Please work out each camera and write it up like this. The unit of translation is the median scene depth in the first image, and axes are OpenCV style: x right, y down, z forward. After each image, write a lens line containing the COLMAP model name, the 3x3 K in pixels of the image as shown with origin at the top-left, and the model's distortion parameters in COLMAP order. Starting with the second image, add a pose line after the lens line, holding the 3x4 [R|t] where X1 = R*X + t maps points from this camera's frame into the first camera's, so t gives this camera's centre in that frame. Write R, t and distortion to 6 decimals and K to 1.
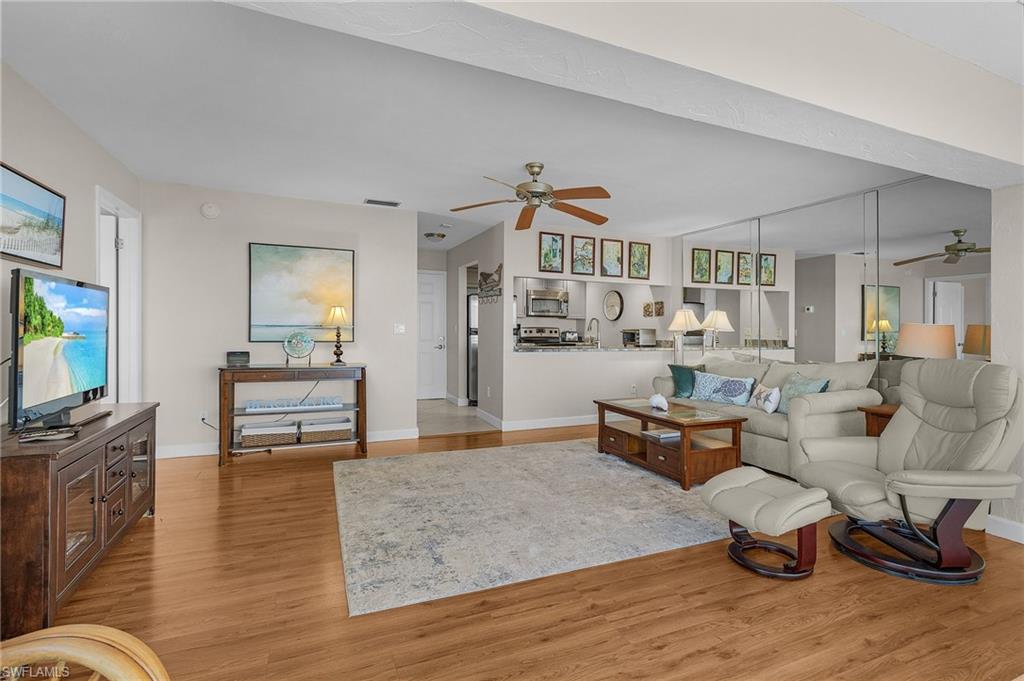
lens RADIAL K [[477.5, 0, 514.9], [0, 477.5, 337.2], [0, 0, 1]] dist [0.002083, 0.000769]
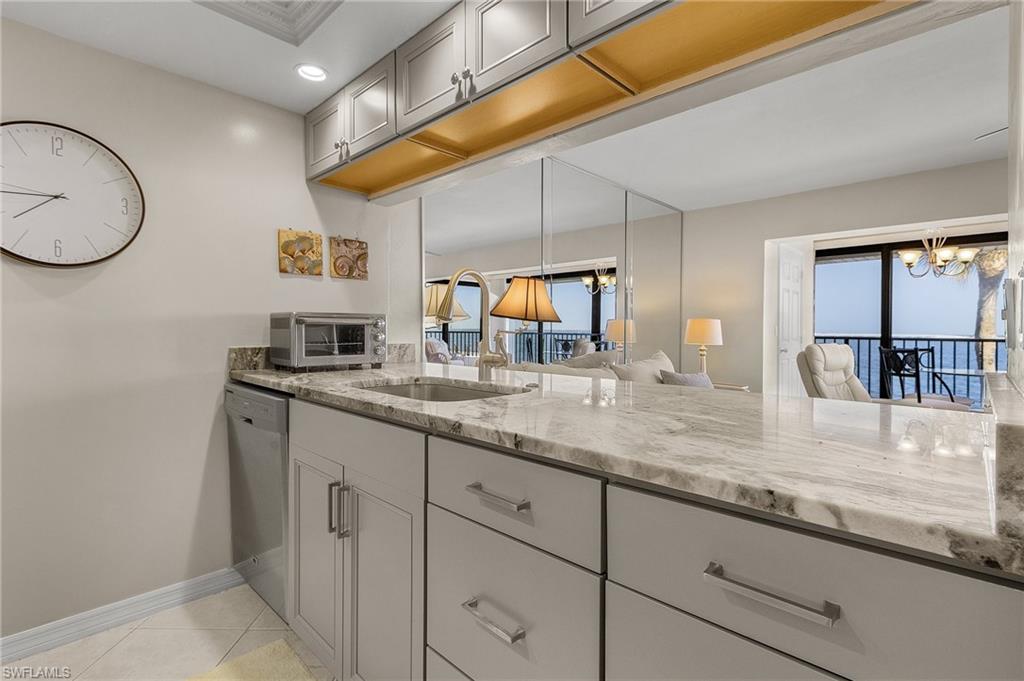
lens RADIAL K [[477.5, 0, 514.9], [0, 477.5, 337.2], [0, 0, 1]] dist [0.002083, 0.000769]
pose [[-0.395929, -0.024207, 0.917962, -0.071090], [0.001341, 0.999636, 0.026939, -0.007462], [-0.918280, 0.011897, -0.395752, 0.835949]]
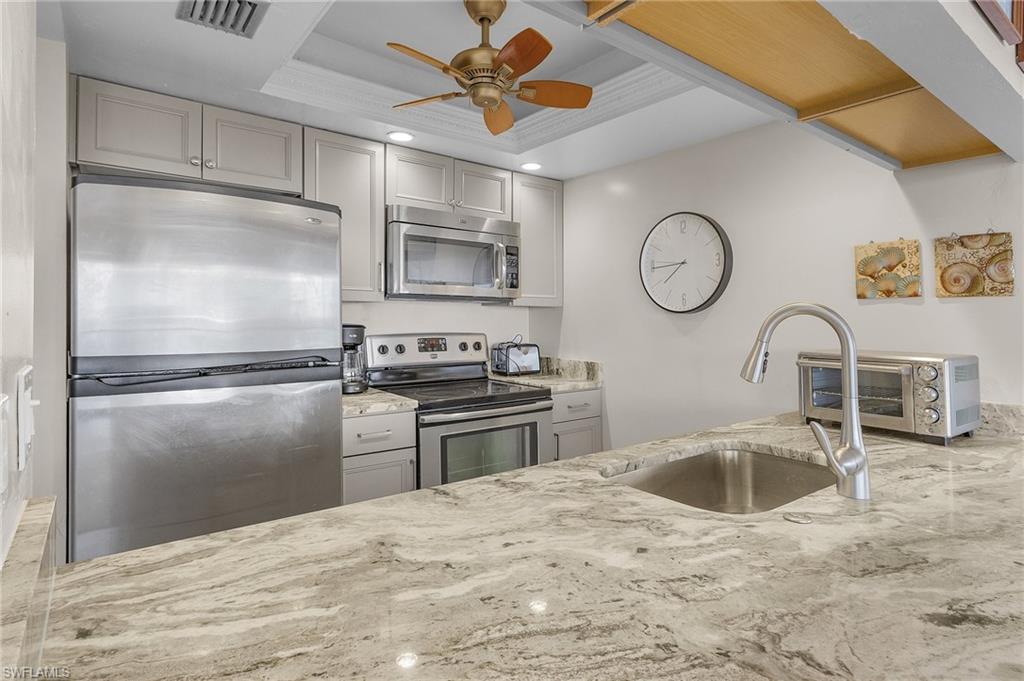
lens RADIAL K [[550.2, 0, 512.0], [0, 550.2, 340.5], [0, 0, 1]] dist [0.003018, 0.000723]
pose [[0.965778, -0.014429, 0.258969, 0.011441], [0.006996, 0.999537, 0.029604, -0.026397], [-0.259277, -0.026779, 0.965432, 0.647394]]
